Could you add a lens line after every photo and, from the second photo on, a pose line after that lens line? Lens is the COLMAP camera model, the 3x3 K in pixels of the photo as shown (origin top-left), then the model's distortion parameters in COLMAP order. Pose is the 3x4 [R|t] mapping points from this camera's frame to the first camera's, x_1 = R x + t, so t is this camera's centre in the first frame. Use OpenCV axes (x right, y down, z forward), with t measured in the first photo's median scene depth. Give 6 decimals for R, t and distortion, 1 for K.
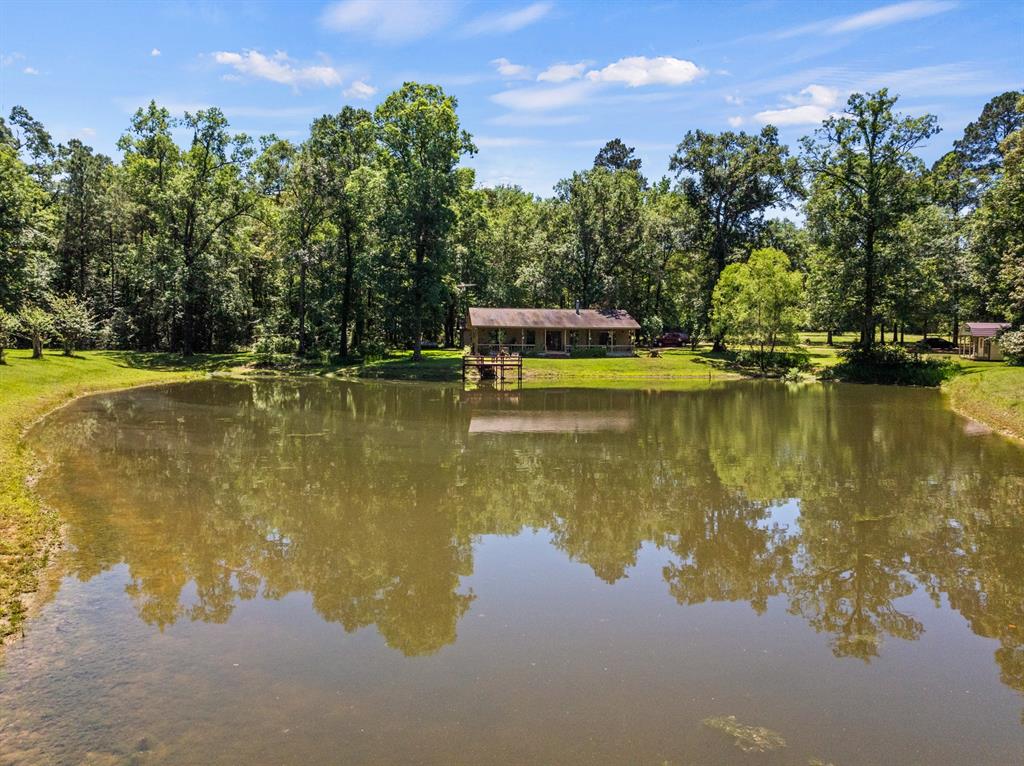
lens RADIAL K [[730.4, 0, 512.0], [0, 730.4, 383.0], [0, 0, 1]] dist [-0.004245, -0.000393]
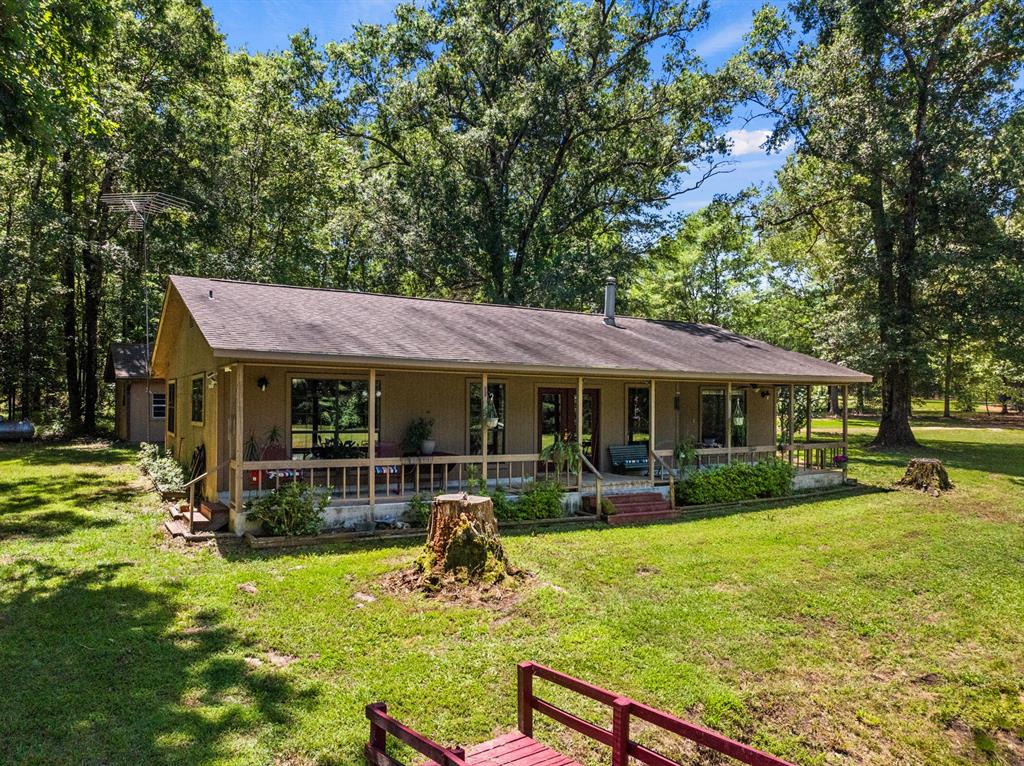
lens RADIAL K [[725.1, 0, 512.0], [0, 725.1, 383.0], [0, 0, 1]] dist [-0.037108, -0.000704]
pose [[0.910402, 0.013123, 0.413517, -0.058750], [0.009199, 0.998608, -0.051944, -0.061038], [-0.413623, 0.051094, 0.909013, 0.797864]]
